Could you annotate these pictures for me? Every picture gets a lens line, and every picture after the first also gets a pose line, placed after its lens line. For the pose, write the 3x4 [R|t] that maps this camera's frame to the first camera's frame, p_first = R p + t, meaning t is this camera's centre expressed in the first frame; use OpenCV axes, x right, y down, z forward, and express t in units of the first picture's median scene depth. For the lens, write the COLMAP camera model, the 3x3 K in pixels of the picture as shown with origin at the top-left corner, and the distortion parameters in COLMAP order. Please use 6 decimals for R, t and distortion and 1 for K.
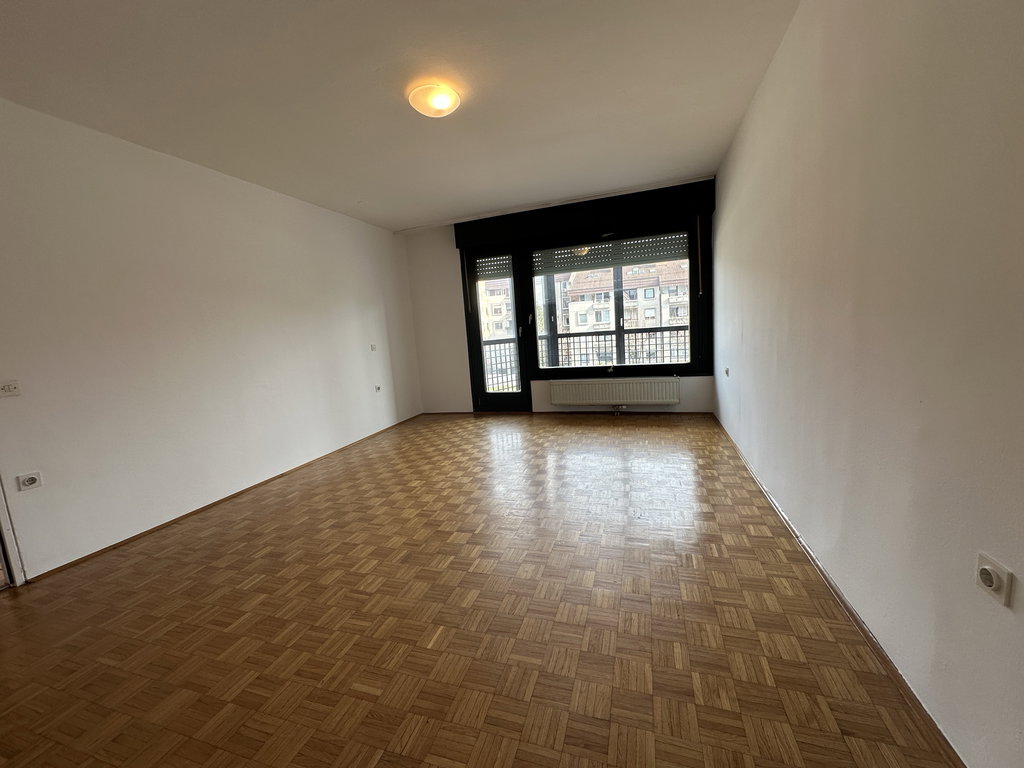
lens RADIAL K [[407.0, 0, 510.1], [0, 407.0, 381.6], [0, 0, 1]] dist [0.000459, 0.000370]
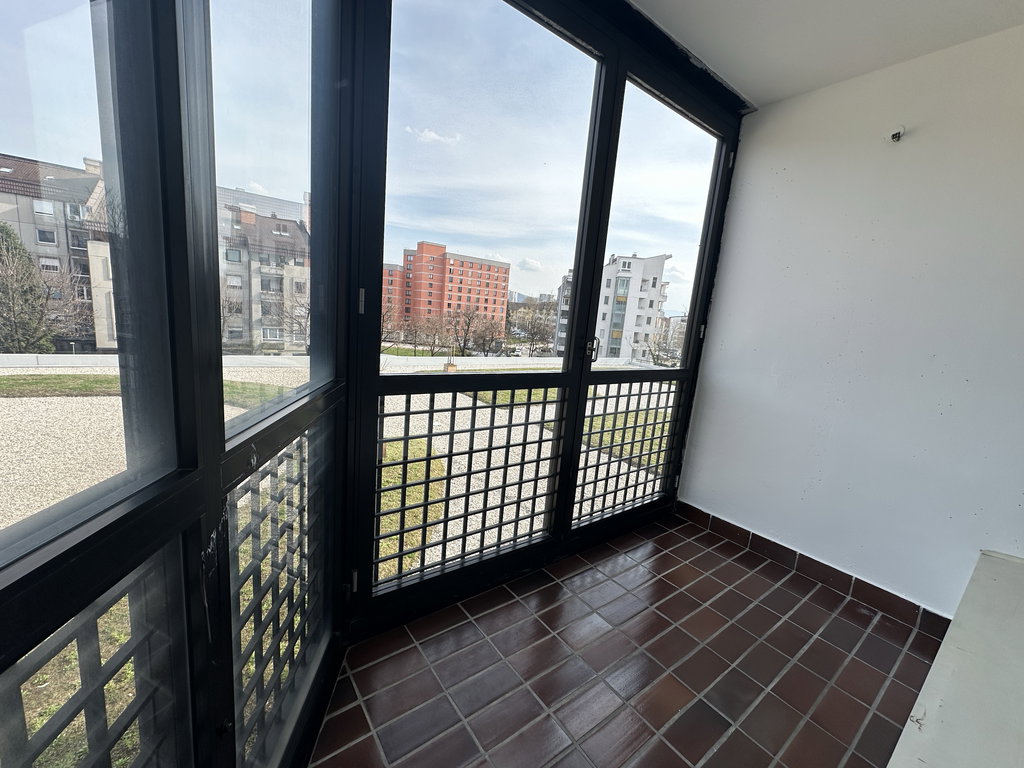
lens RADIAL K [[407.0, 0, 510.1], [0, 407.0, 381.6], [0, 0, 1]] dist [0.000459, 0.000370]
pose [[0.558901, -0.022054, 0.828941, -0.019351], [-0.019344, 0.999028, 0.039621, -0.013760], [-0.829009, -0.038179, 0.557931, 0.103892]]
